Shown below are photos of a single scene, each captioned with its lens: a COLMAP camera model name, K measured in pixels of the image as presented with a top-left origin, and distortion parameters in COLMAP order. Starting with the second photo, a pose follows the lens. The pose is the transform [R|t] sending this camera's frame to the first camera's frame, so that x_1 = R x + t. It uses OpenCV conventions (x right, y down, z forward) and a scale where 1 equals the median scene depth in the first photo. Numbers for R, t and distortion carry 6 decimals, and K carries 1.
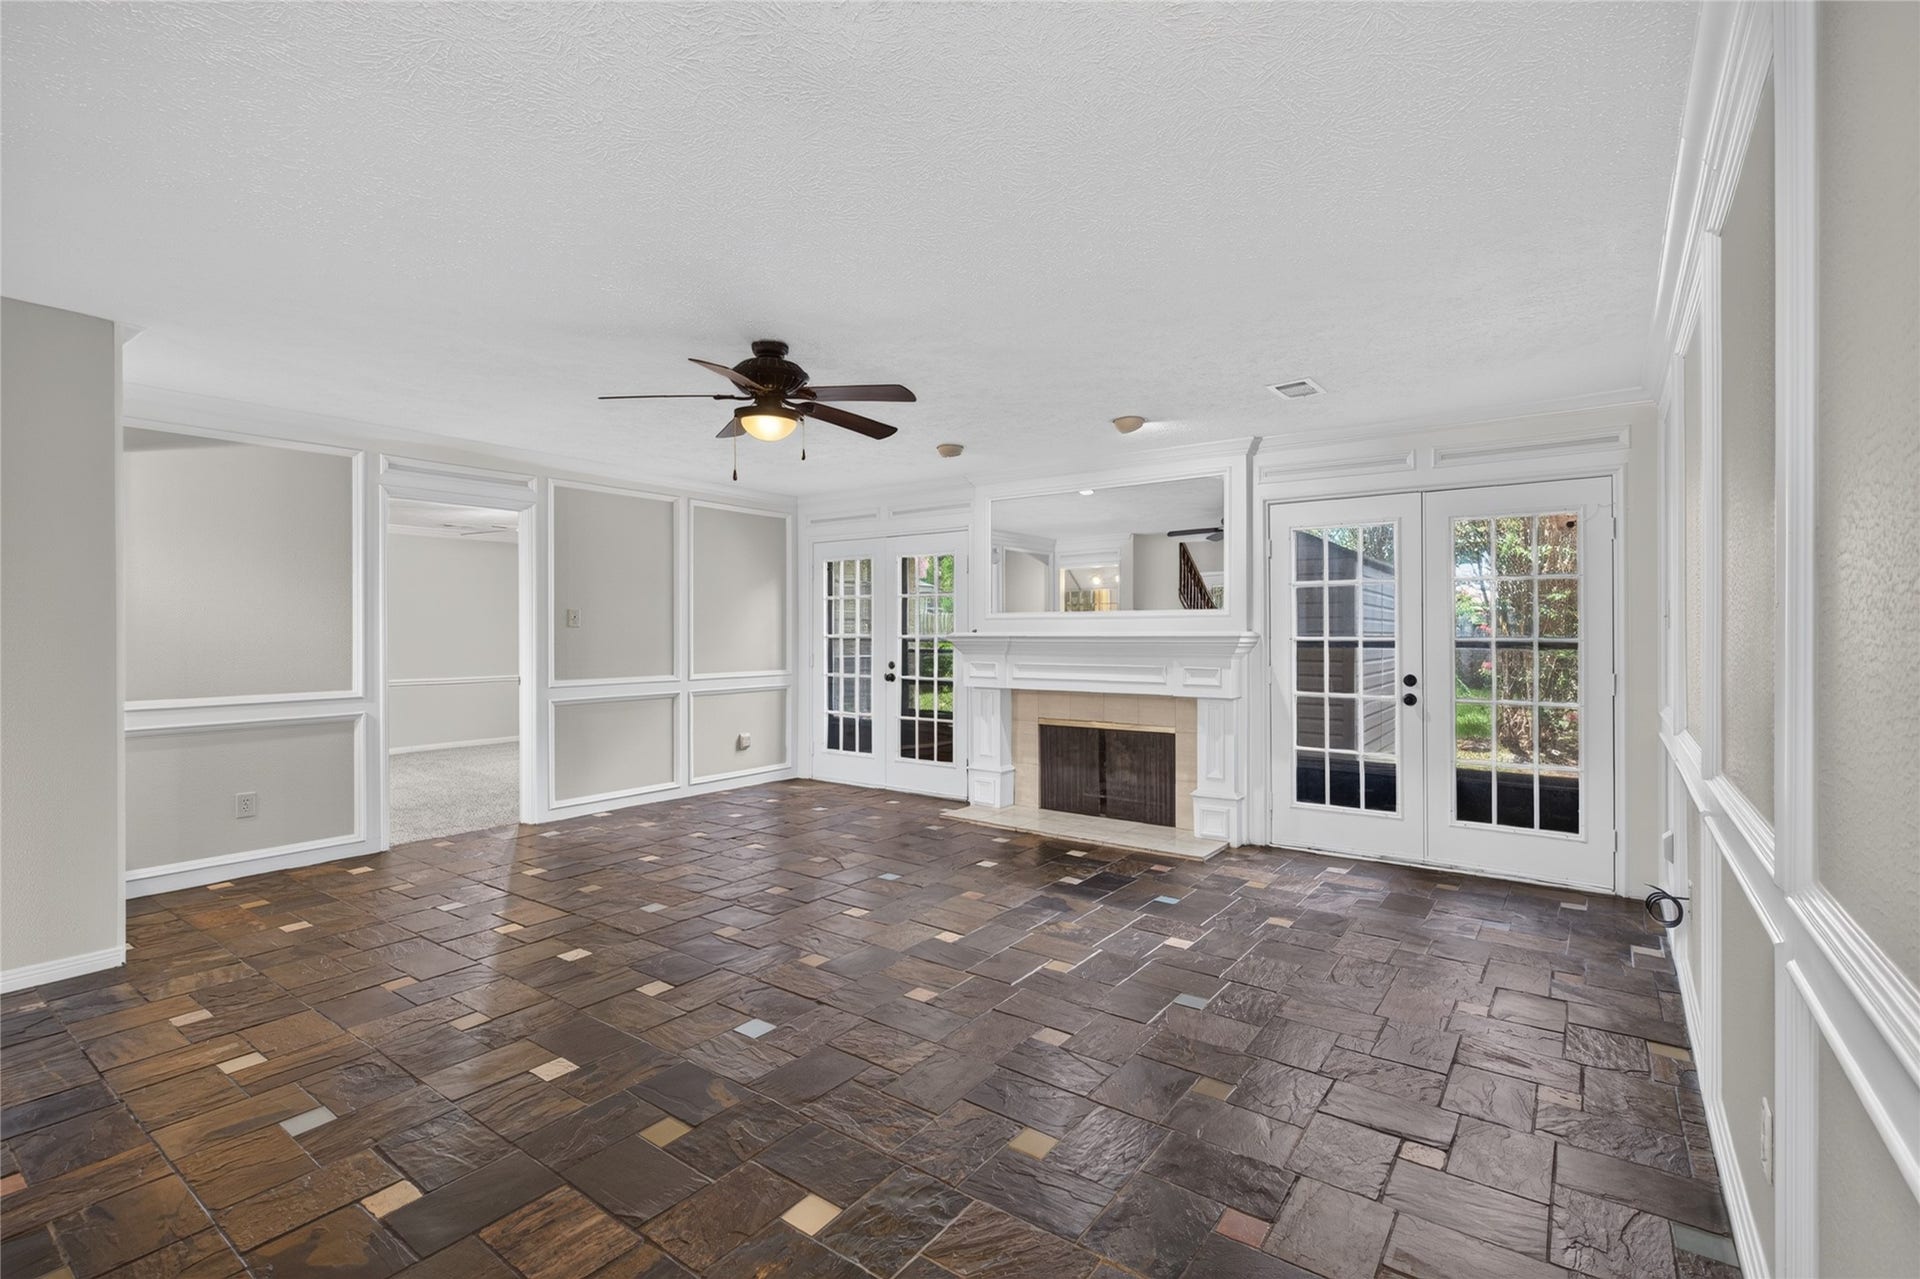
lens RADIAL K [[871.0, 0, 945.0], [0, 871.0, 627.3], [0, 0, 1]] dist [0.003005, -0.000426]
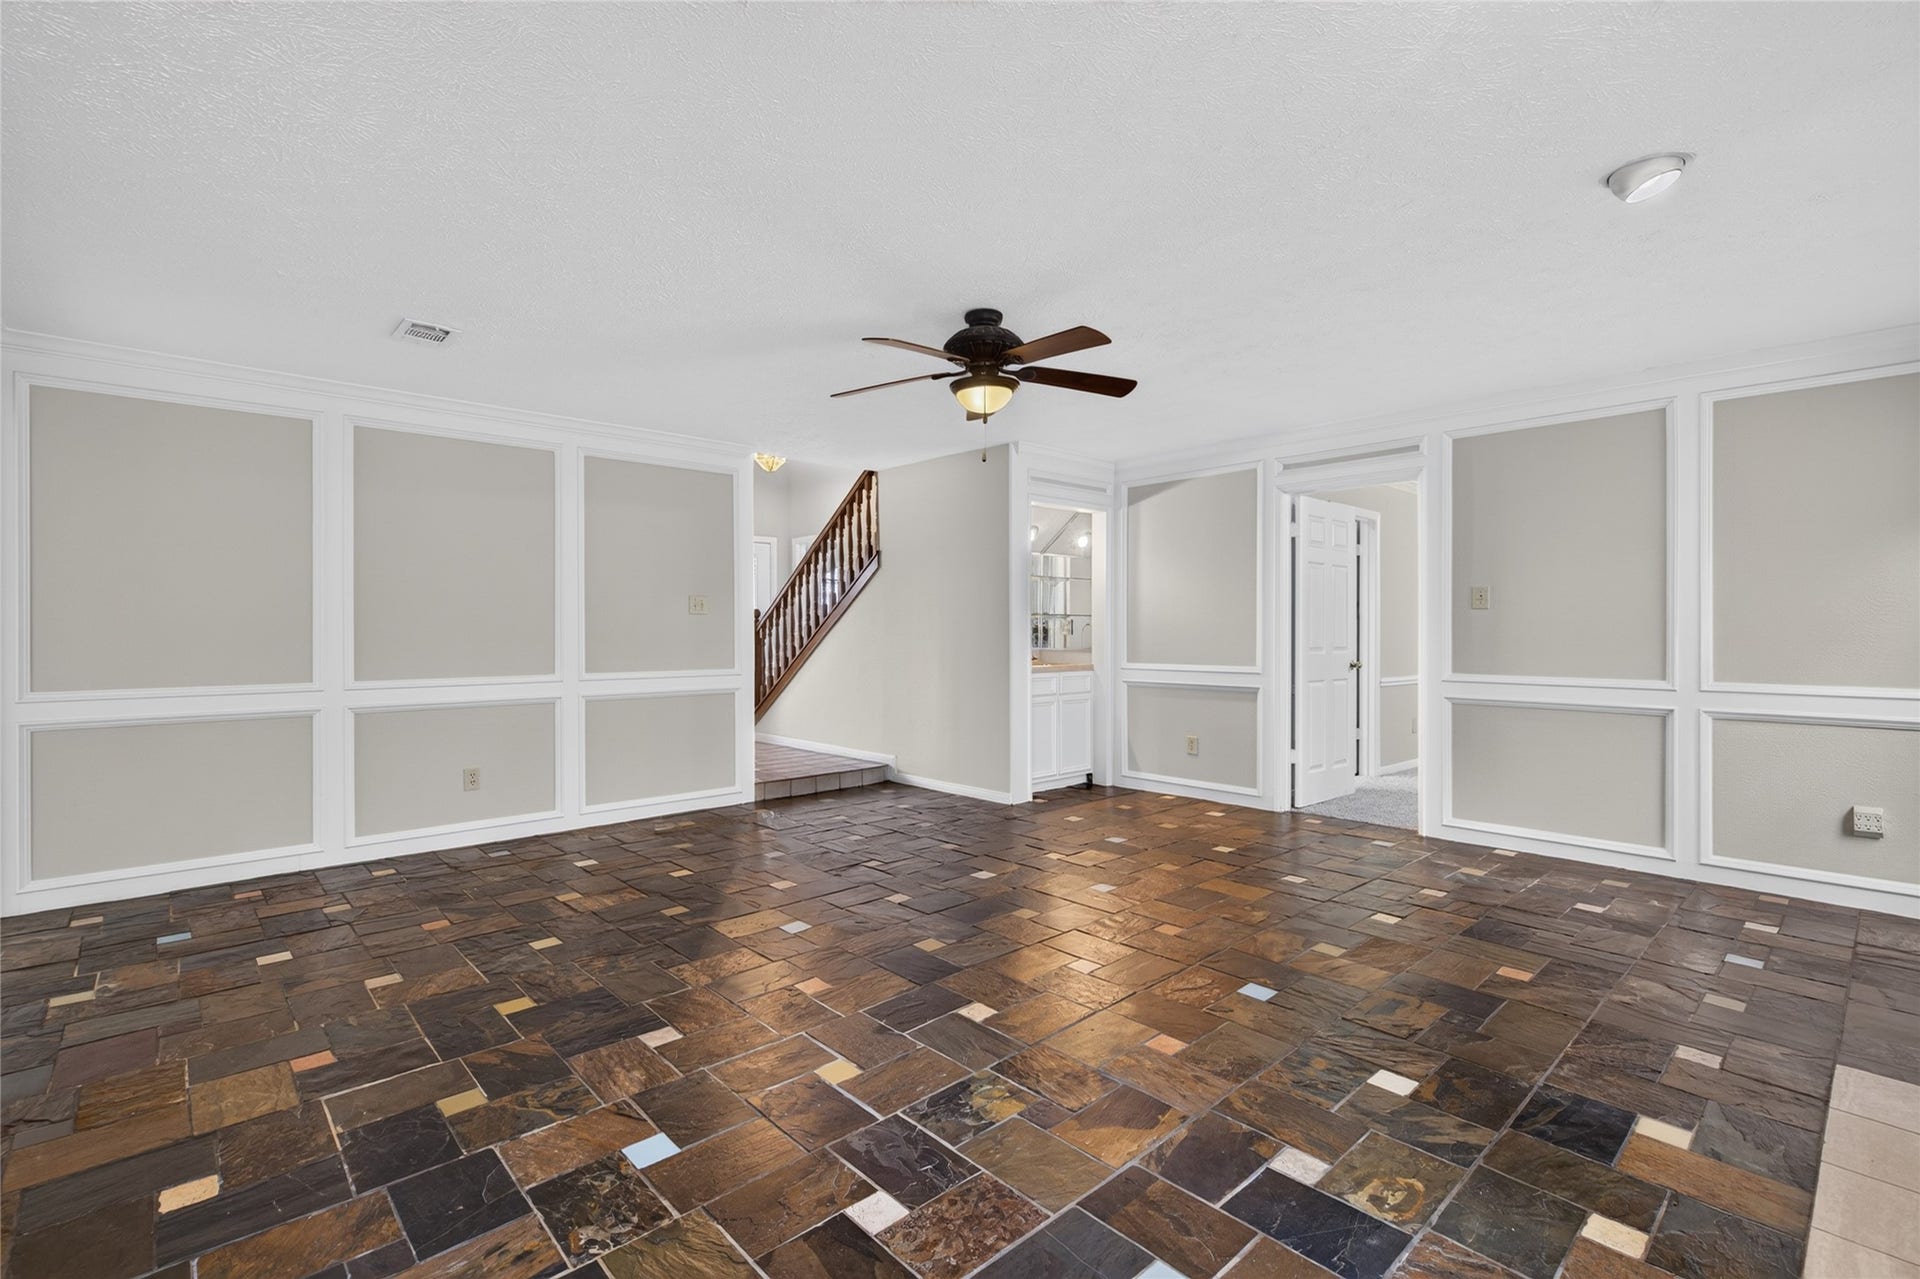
lens RADIAL K [[871.0, 0, 945.0], [0, 871.0, 627.3], [0, 0, 1]] dist [0.003005, -0.000426]
pose [[-0.187337, 0.003726, -0.982289, 0.502293], [0.002668, 0.999991, 0.003284, 0.015353], [0.982292, -0.002006, -0.187346, 0.750922]]
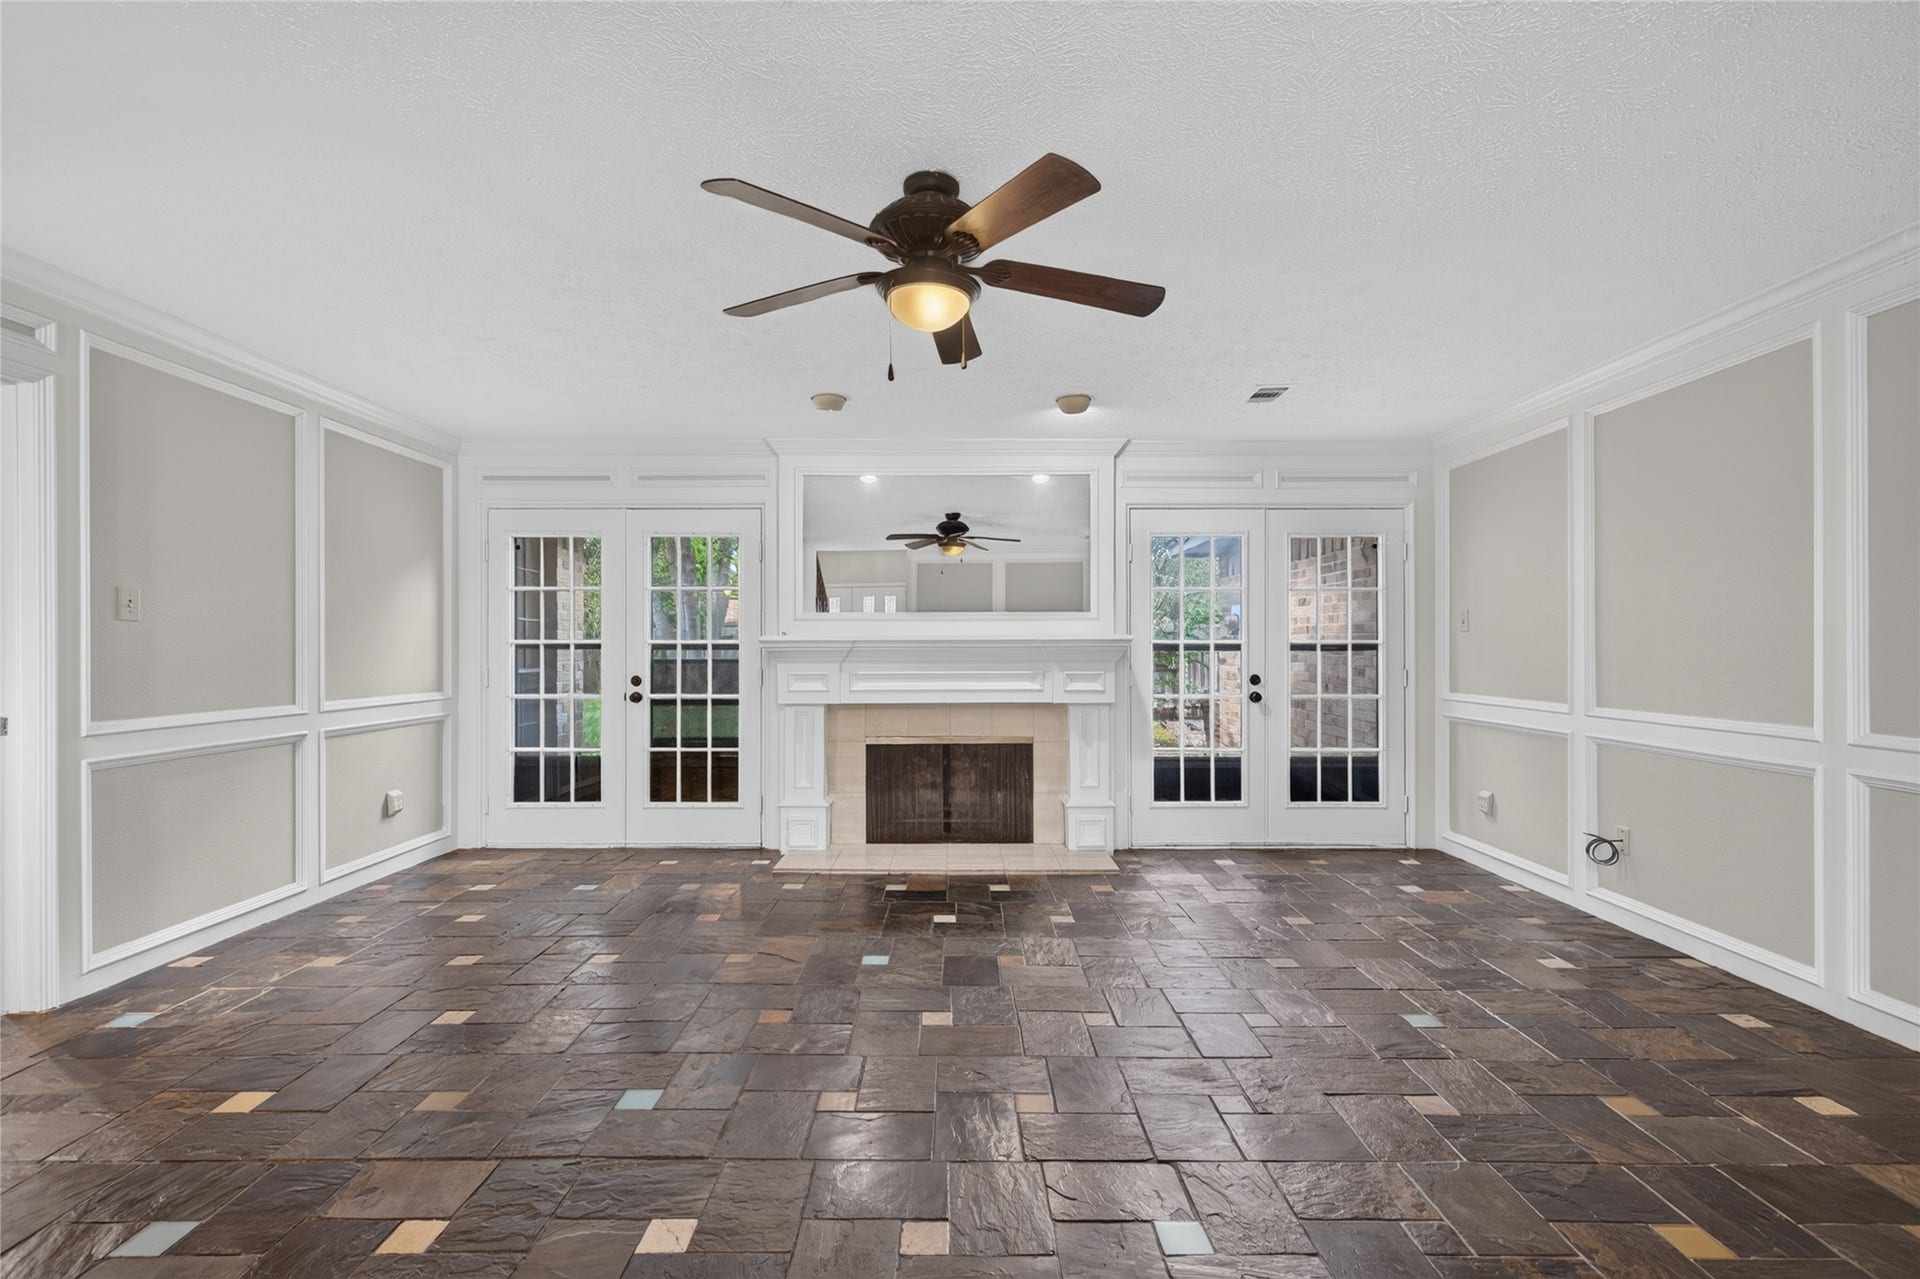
lens RADIAL K [[873.4, 0, 955.7], [0, 873.4, 644.5], [0, 0, 1]] dist [0.000495, 0.000058]
pose [[0.799997, -0.001441, 0.600003, -0.380901], [-0.002176, 0.999984, 0.005303, 0.010311], [-0.600001, -0.005548, 0.799980, 0.306205]]
